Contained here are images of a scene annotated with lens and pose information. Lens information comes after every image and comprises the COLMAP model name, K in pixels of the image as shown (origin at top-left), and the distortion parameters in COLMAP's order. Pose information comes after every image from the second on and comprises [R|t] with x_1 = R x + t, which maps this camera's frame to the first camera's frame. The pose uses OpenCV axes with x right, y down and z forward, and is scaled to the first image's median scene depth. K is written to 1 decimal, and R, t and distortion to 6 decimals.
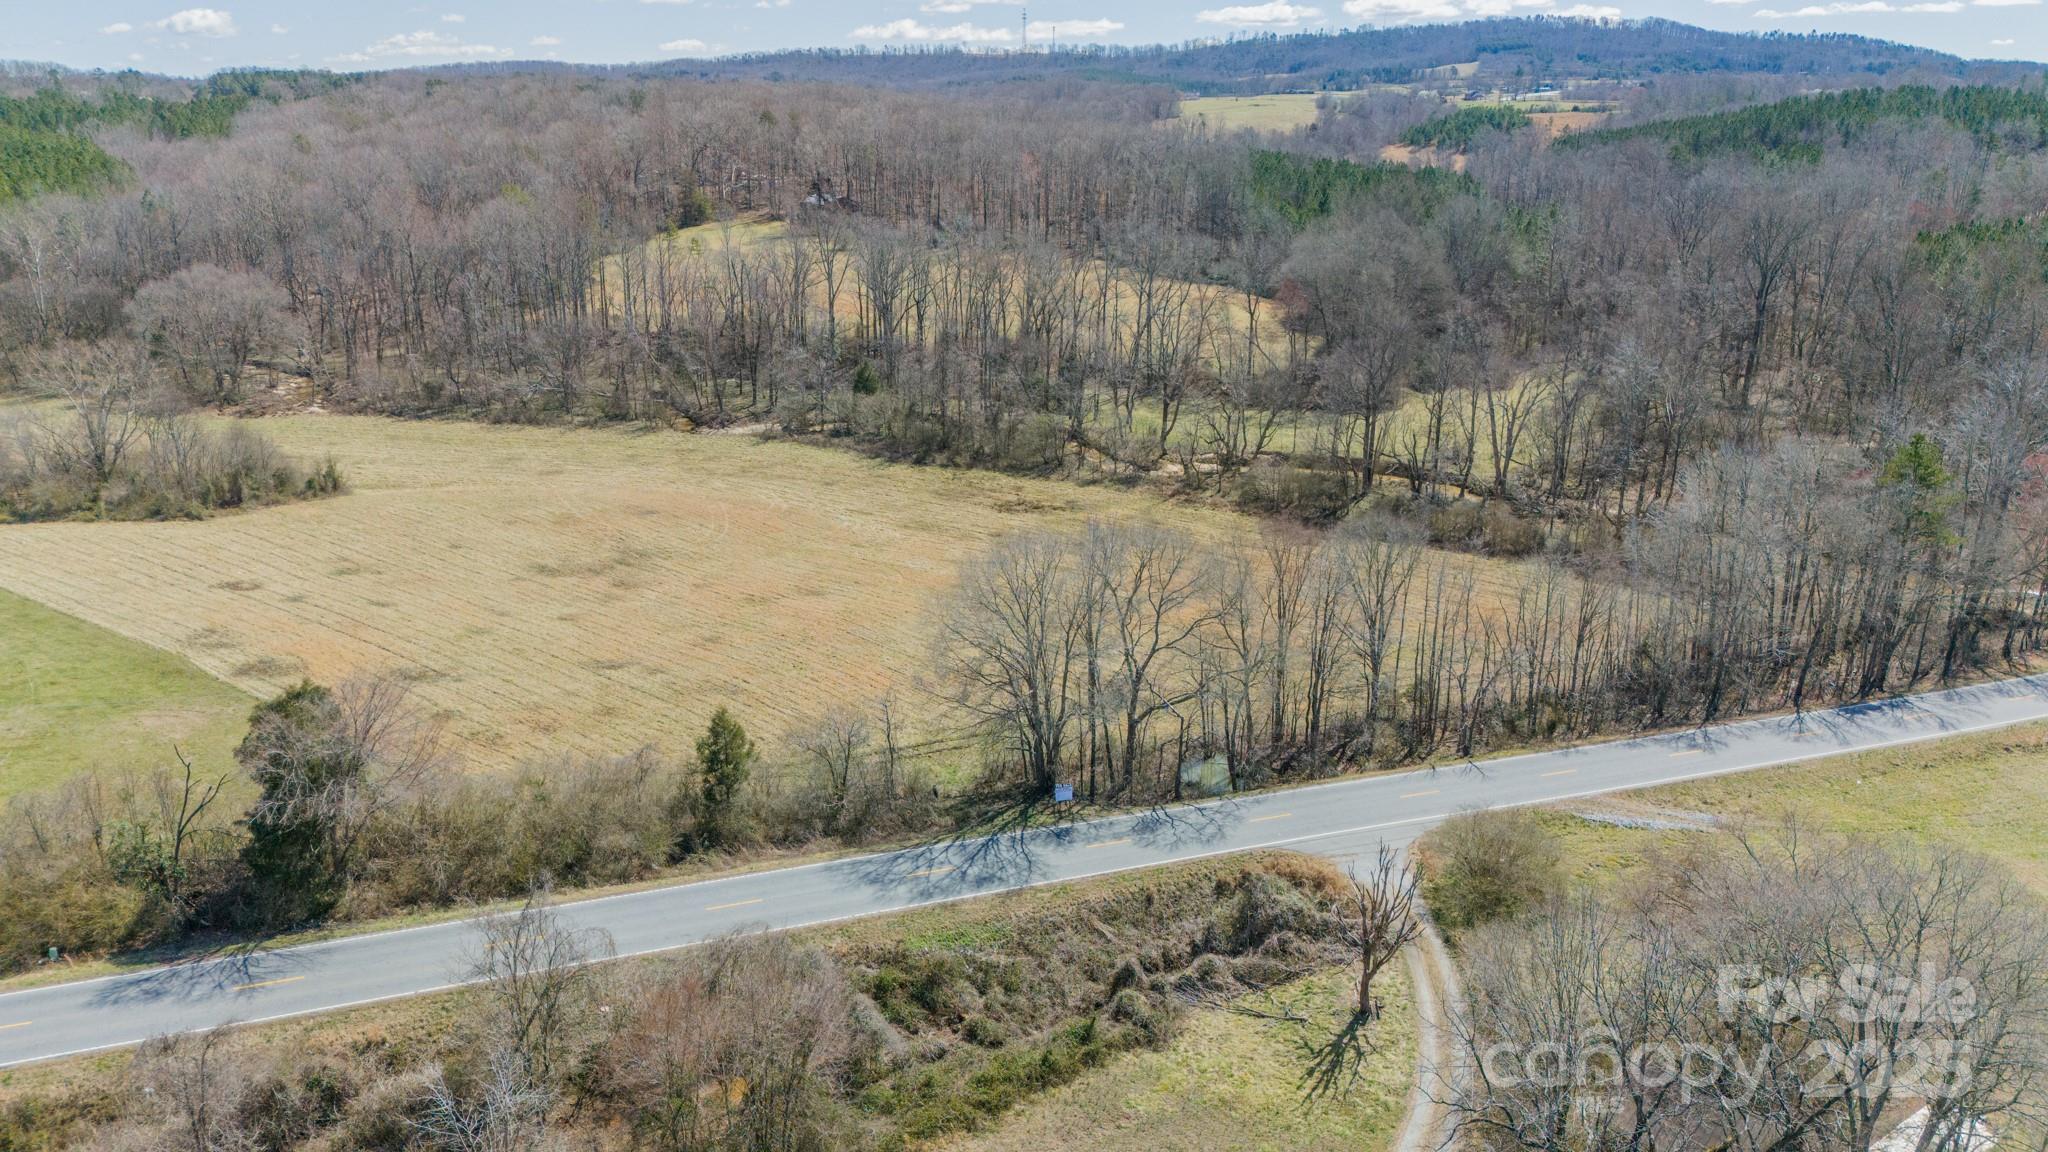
lens RADIAL K [[1520.1, 0, 1015.8], [0, 1520.1, 618.2], [0, 0, 1]] dist [0.064168, -0.051407]
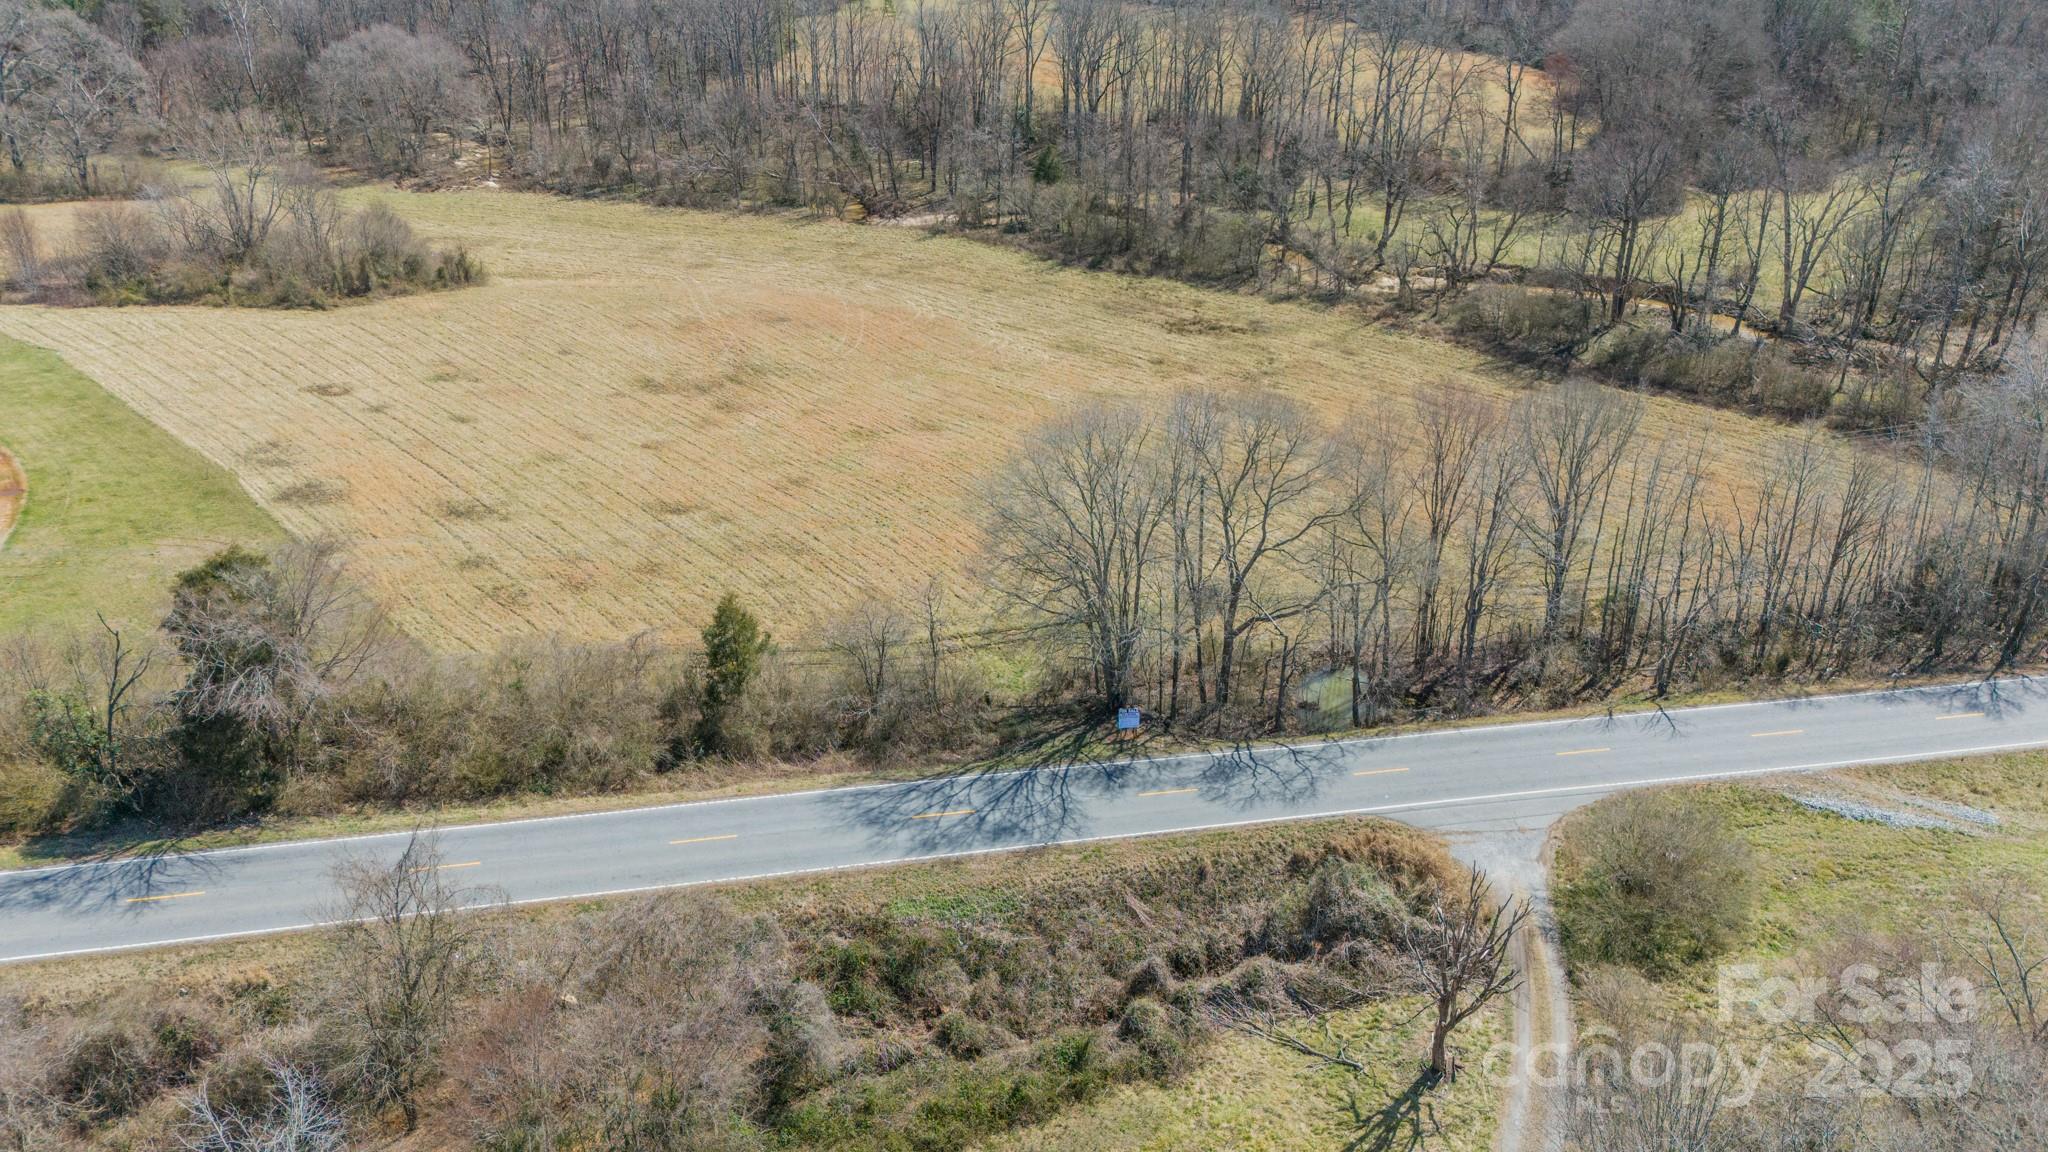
lens RADIAL K [[1520.1, 0, 1015.8], [0, 1520.1, 618.2], [0, 0, 1]] dist [0.064168, -0.051407]
pose [[0.984388, 0.071476, -0.160849, 0.086291], [-0.047476, 0.987789, 0.148386, -0.051578], [0.169490, -0.138432, 0.975761, 0.160607]]
